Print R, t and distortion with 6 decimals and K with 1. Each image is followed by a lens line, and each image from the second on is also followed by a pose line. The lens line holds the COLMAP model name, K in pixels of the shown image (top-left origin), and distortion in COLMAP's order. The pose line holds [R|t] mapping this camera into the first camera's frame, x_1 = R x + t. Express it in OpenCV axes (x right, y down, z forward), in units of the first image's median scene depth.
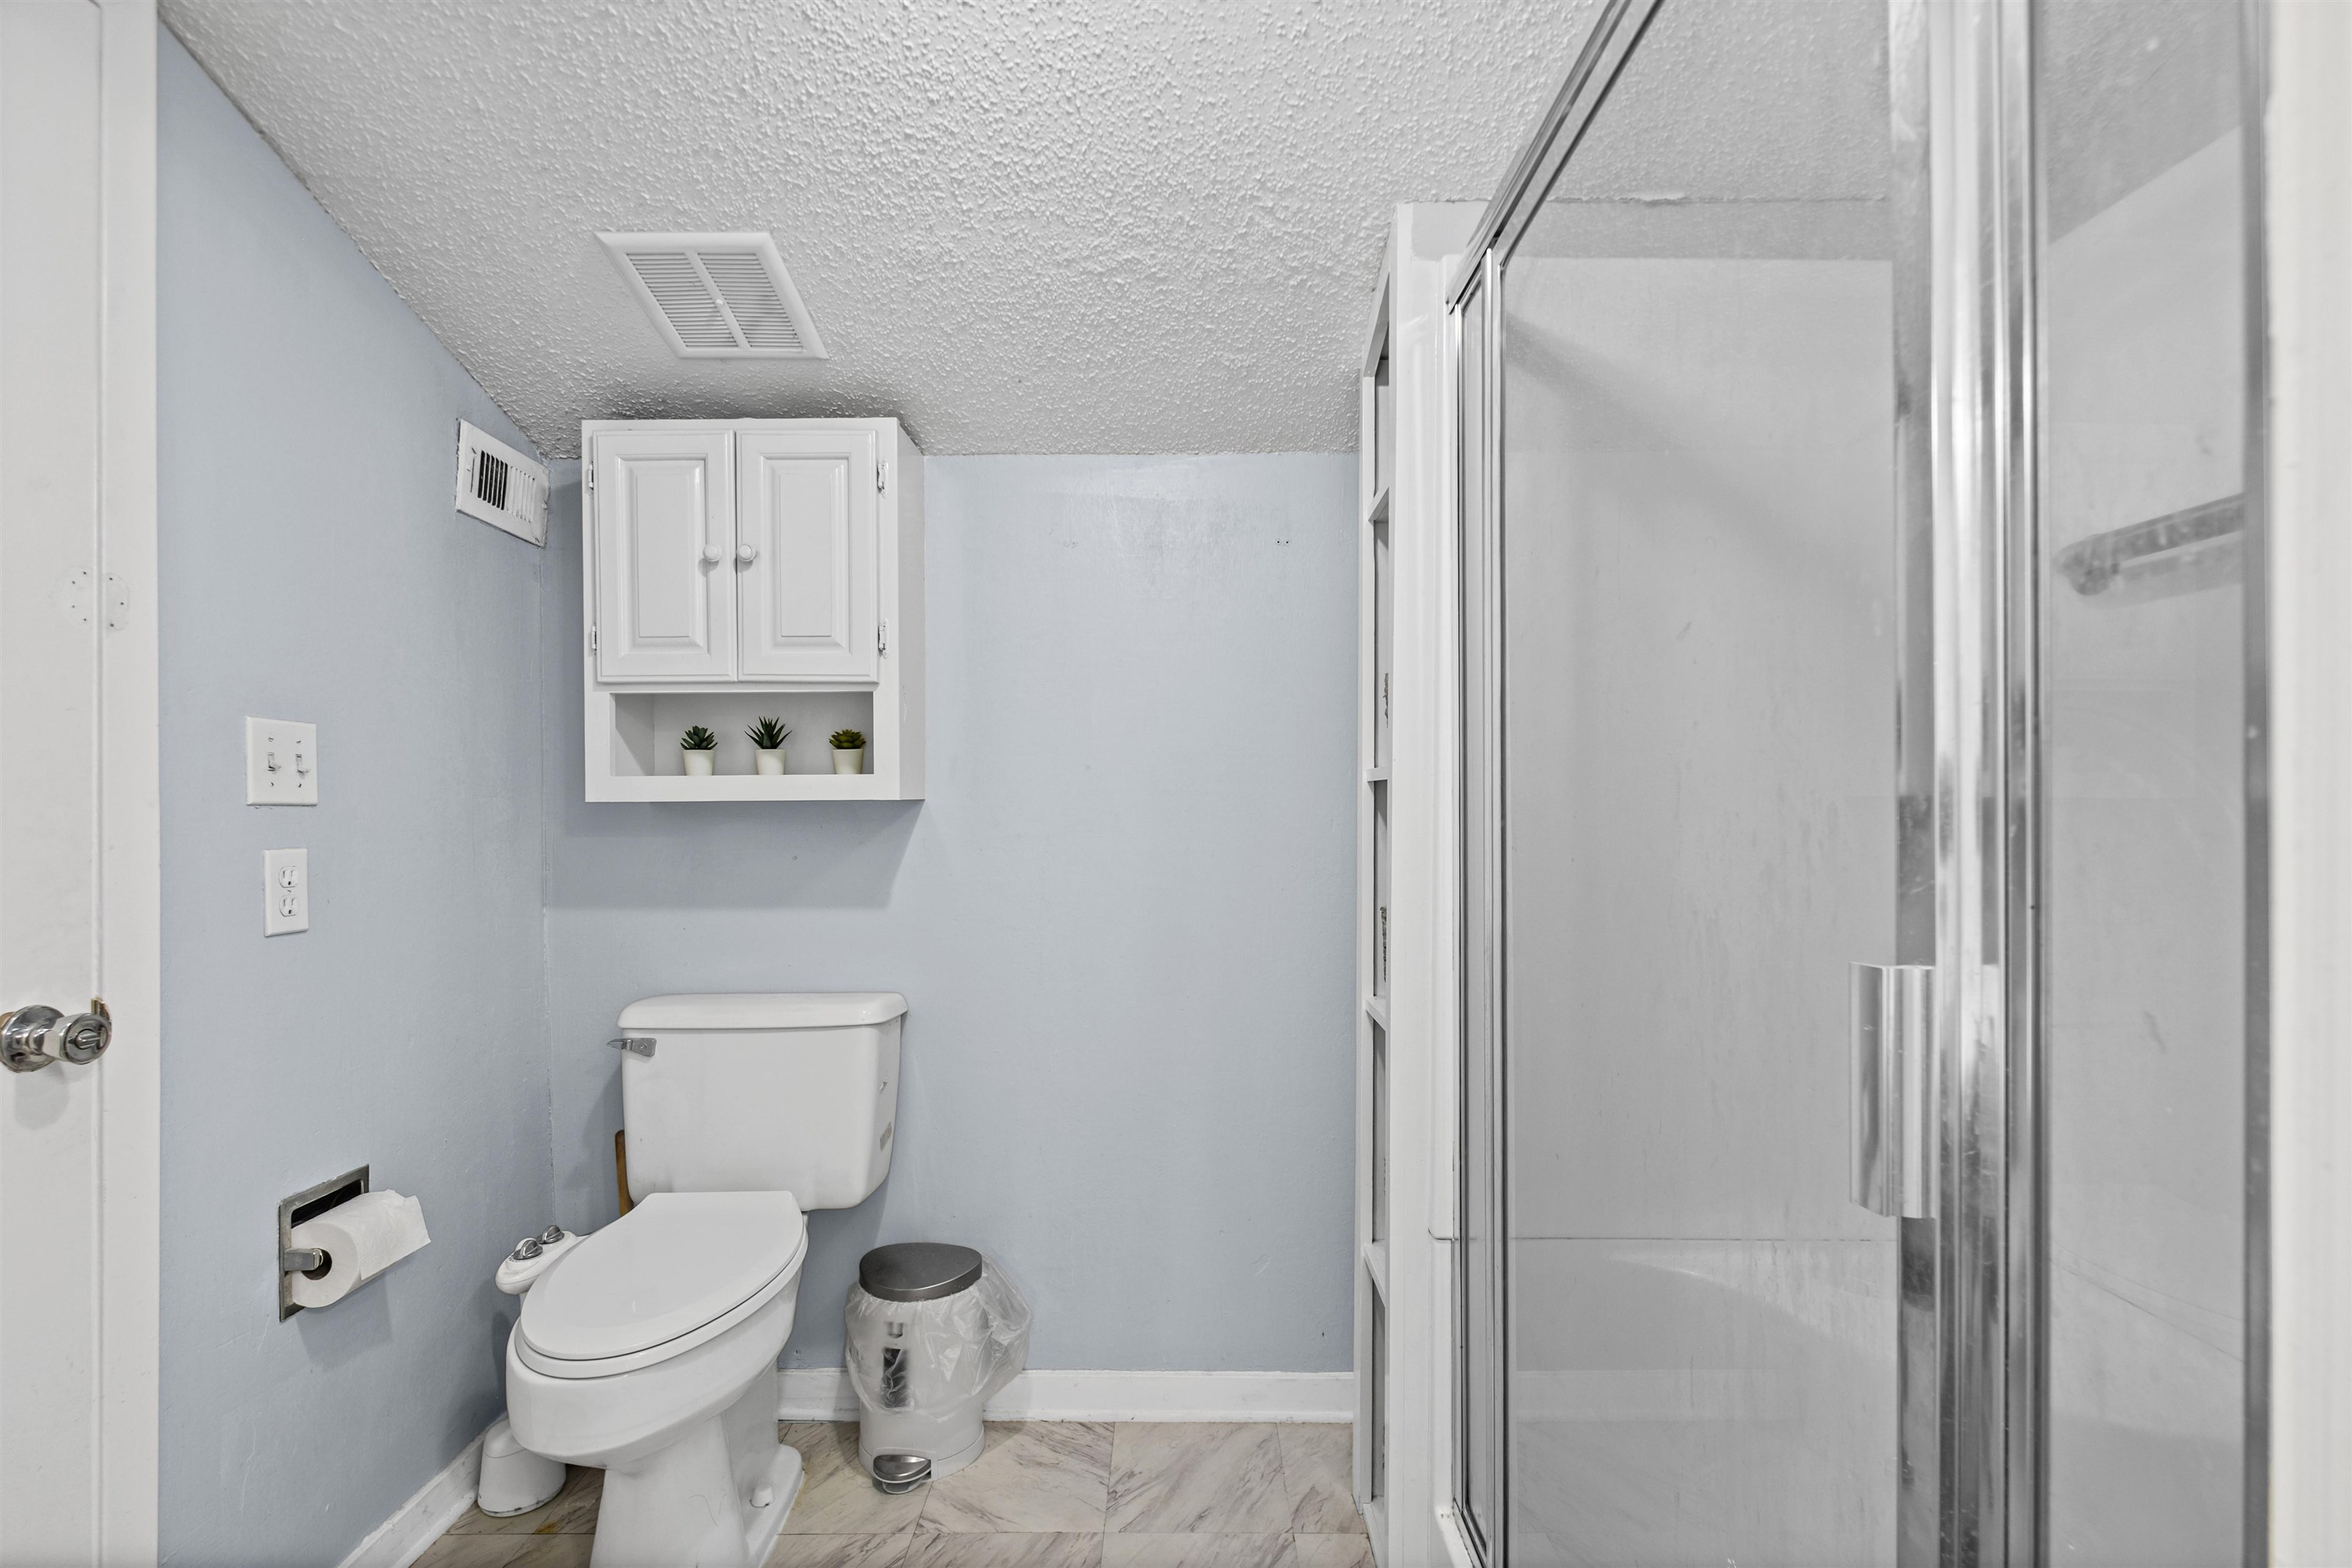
lens RADIAL K [[1041.4, 0, 1178.4], [0, 1041.4, 803.3], [0, 0, 1]] dist [0.013070, -0.012057]
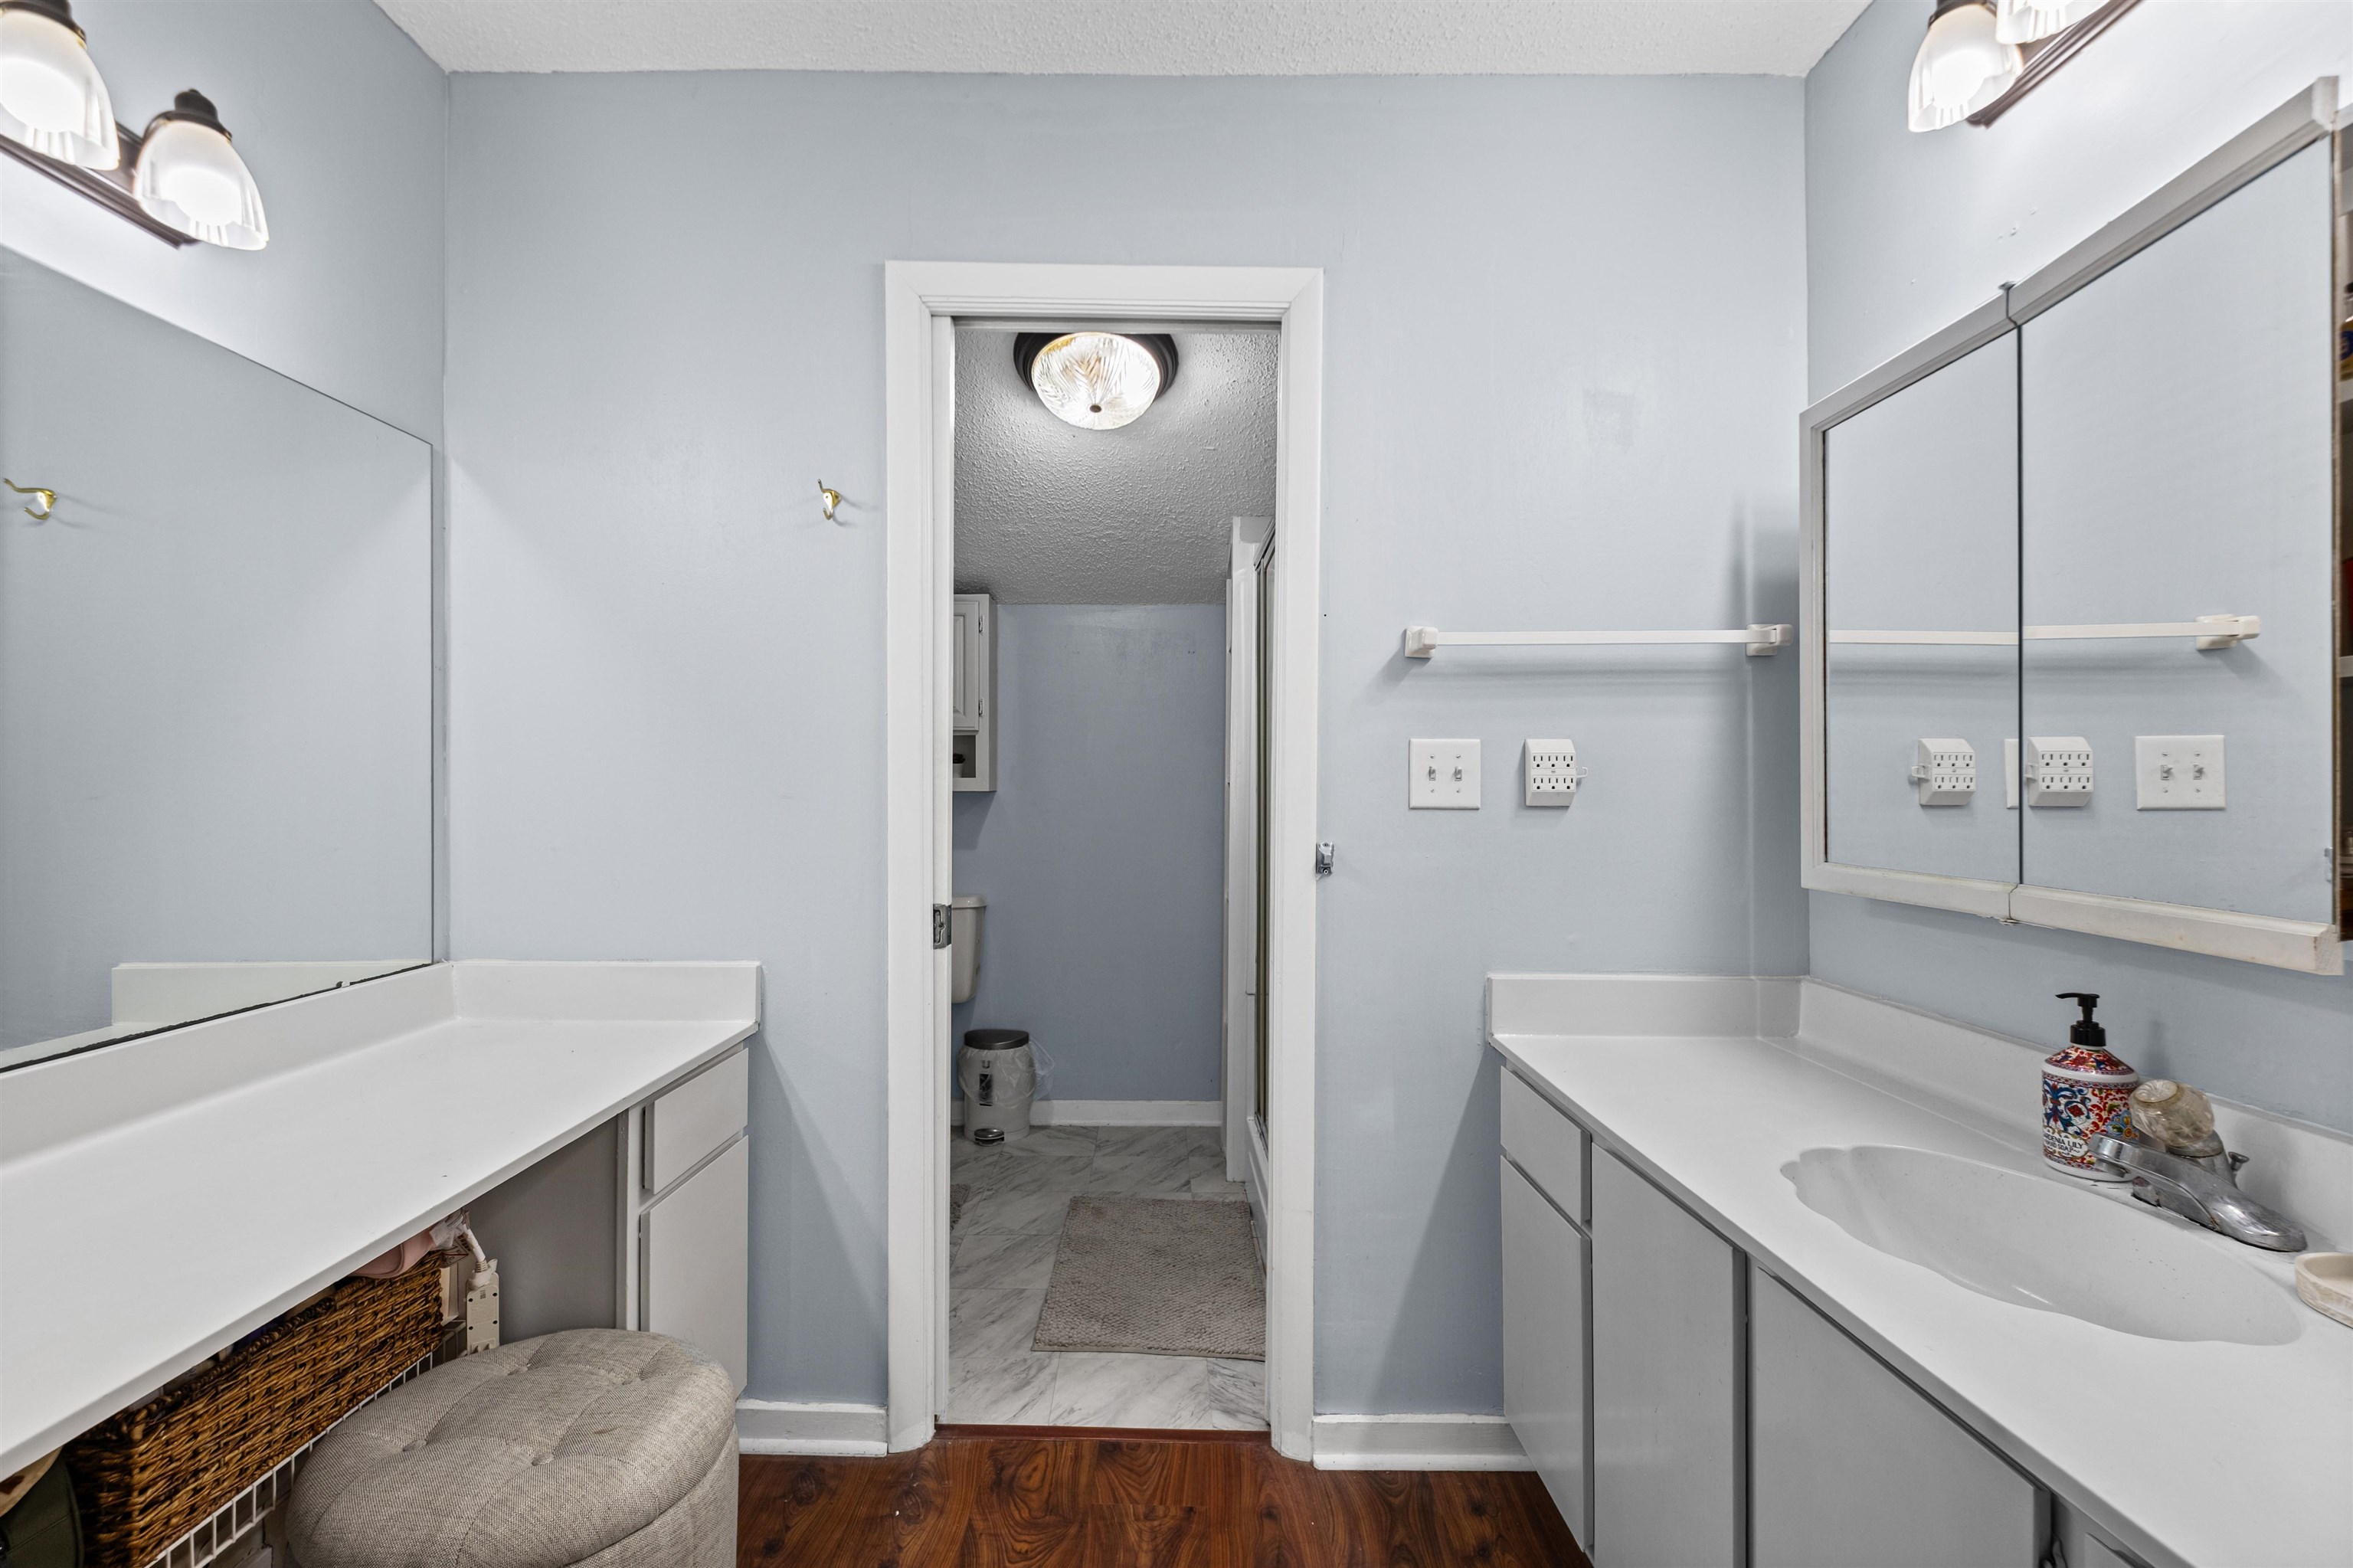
lens RADIAL K [[1044.9, 0, 1173.4], [0, 1044.9, 786.6], [0, 0, 1]] dist [0.007827, -0.005807]
pose [[0.999870, 0.003813, 0.015645, 0.044806], [-0.003723, 0.999976, -0.005801, -0.002137], [-0.015667, 0.005742, 0.999861, -0.951908]]
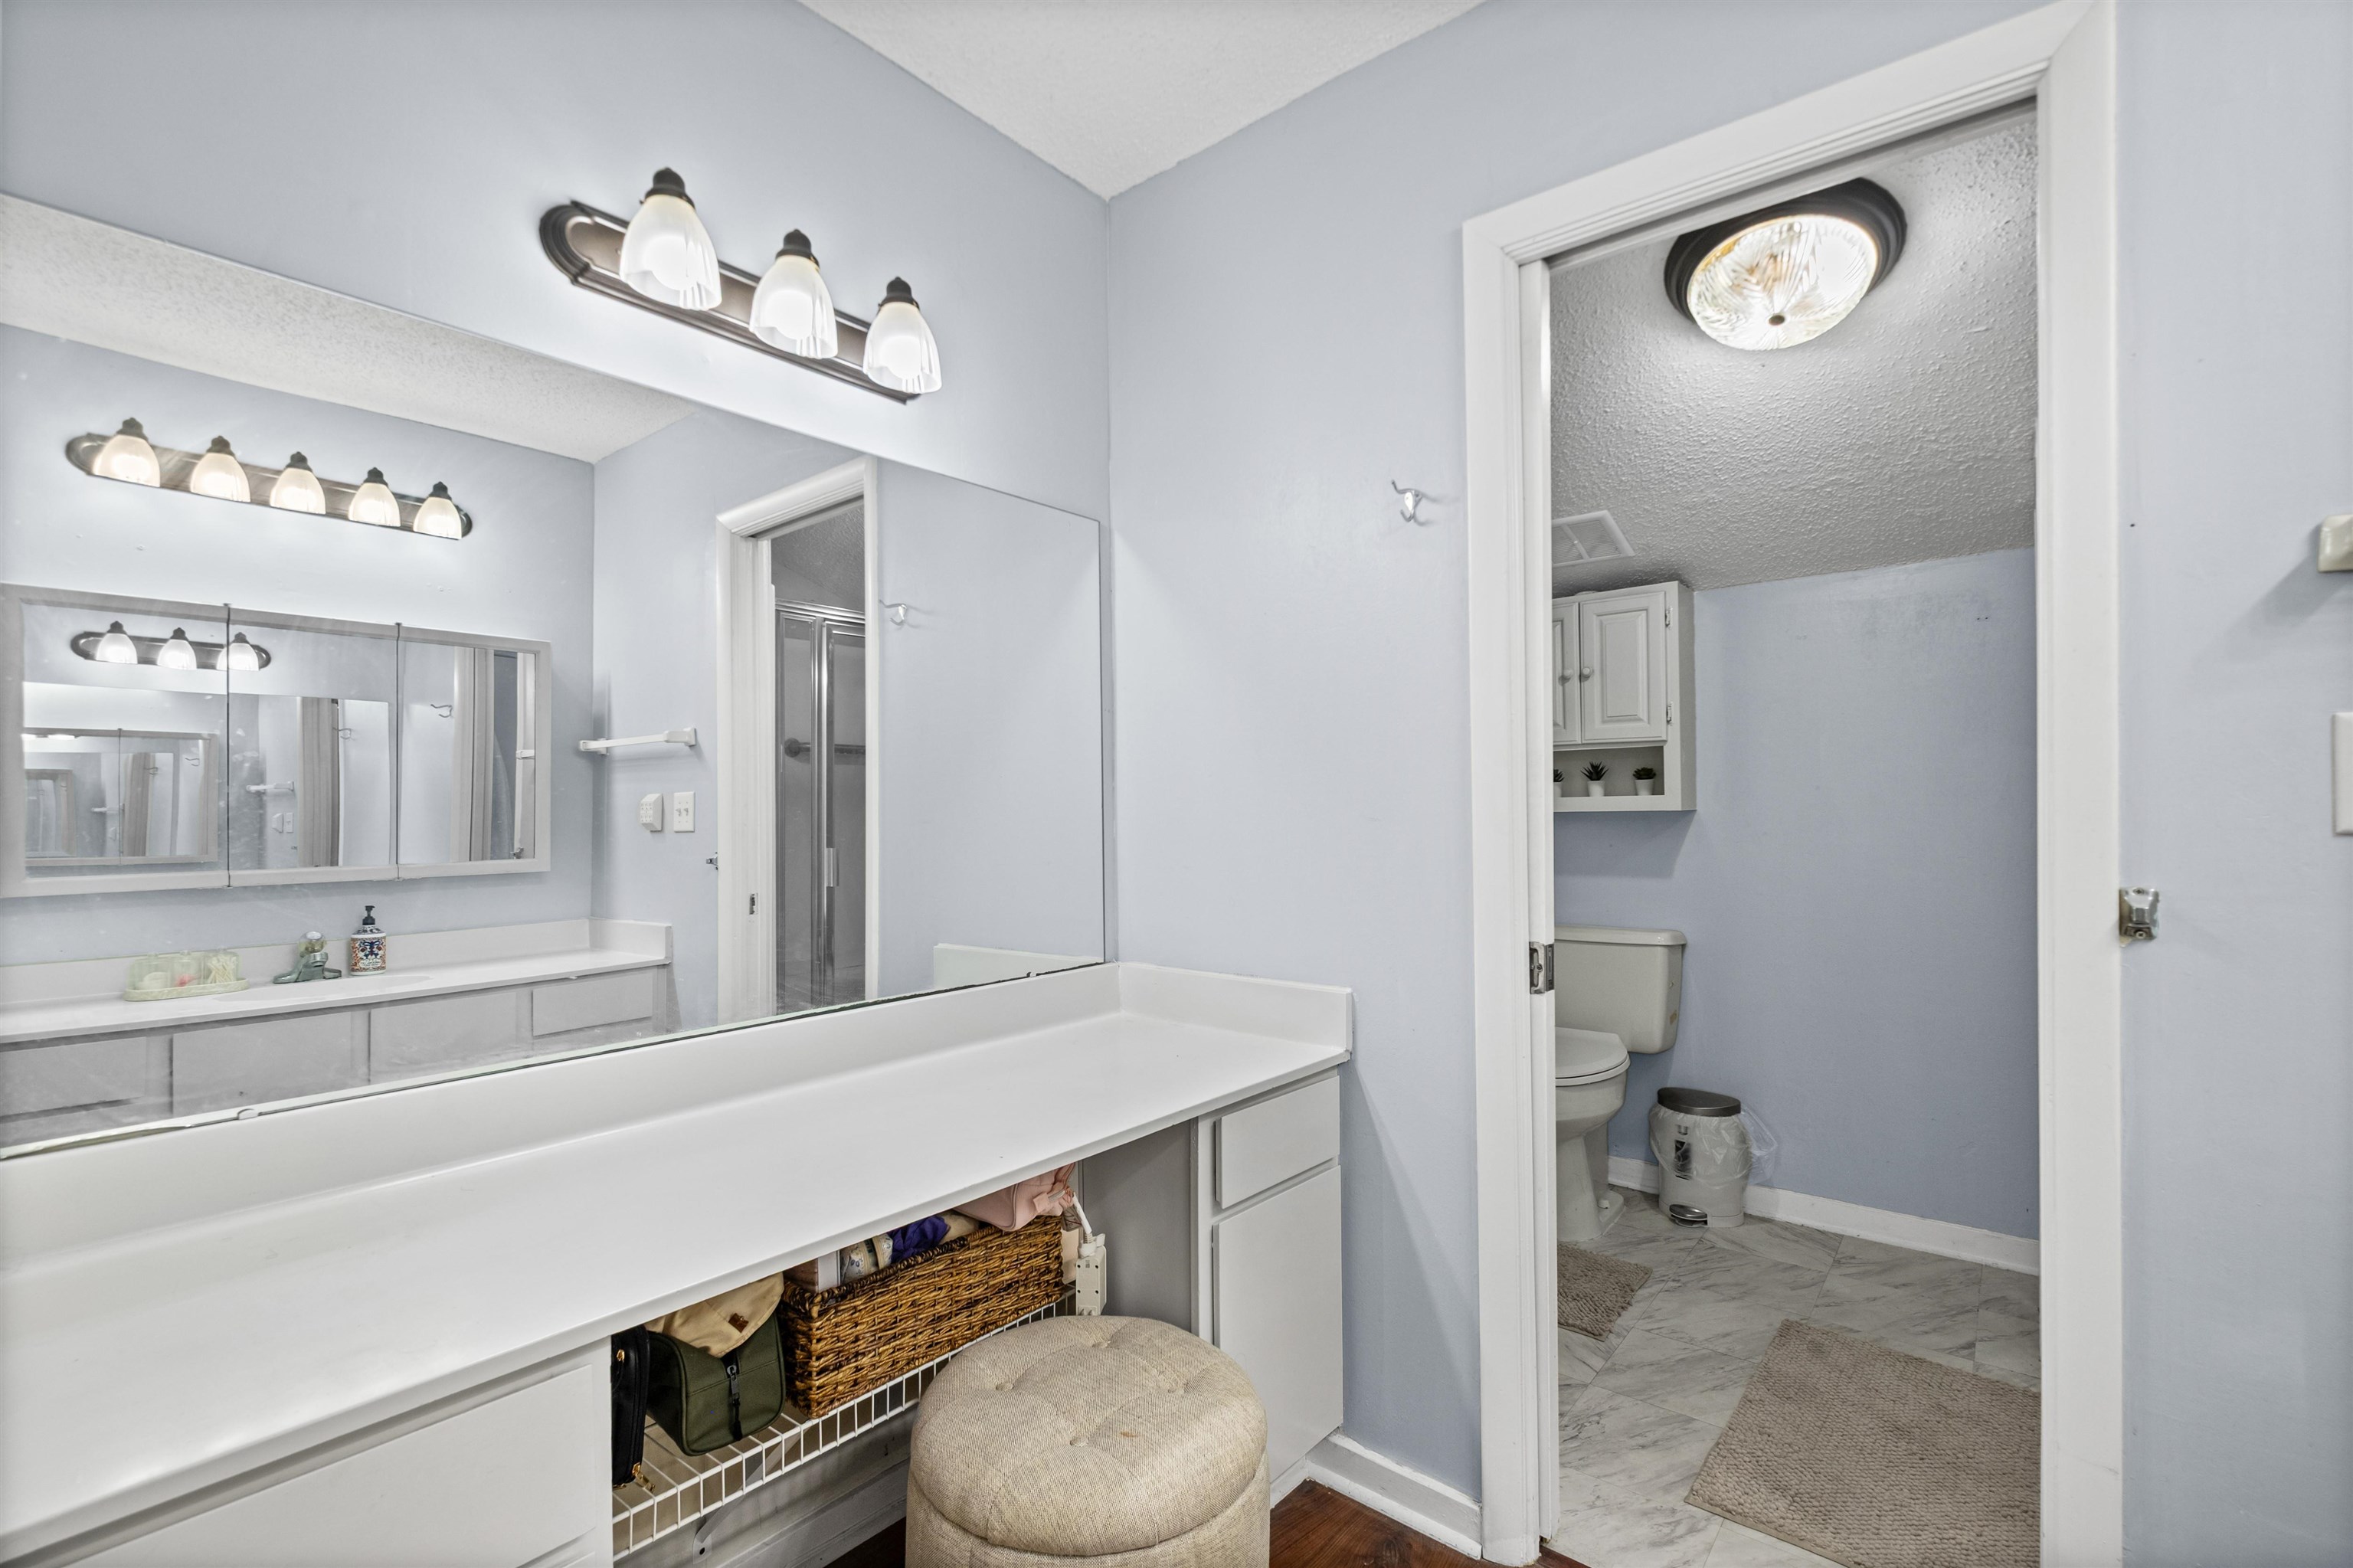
lens RADIAL K [[1041.9, 0, 1178.9], [0, 1041.9, 803.3], [0, 0, 1]] dist [0.013070, -0.012057]
pose [[0.778744, -0.010755, -0.627250, 0.152816], [0.005438, 0.999931, -0.010394, -0.002123], [0.627319, 0.004683, 0.778748, -0.798053]]
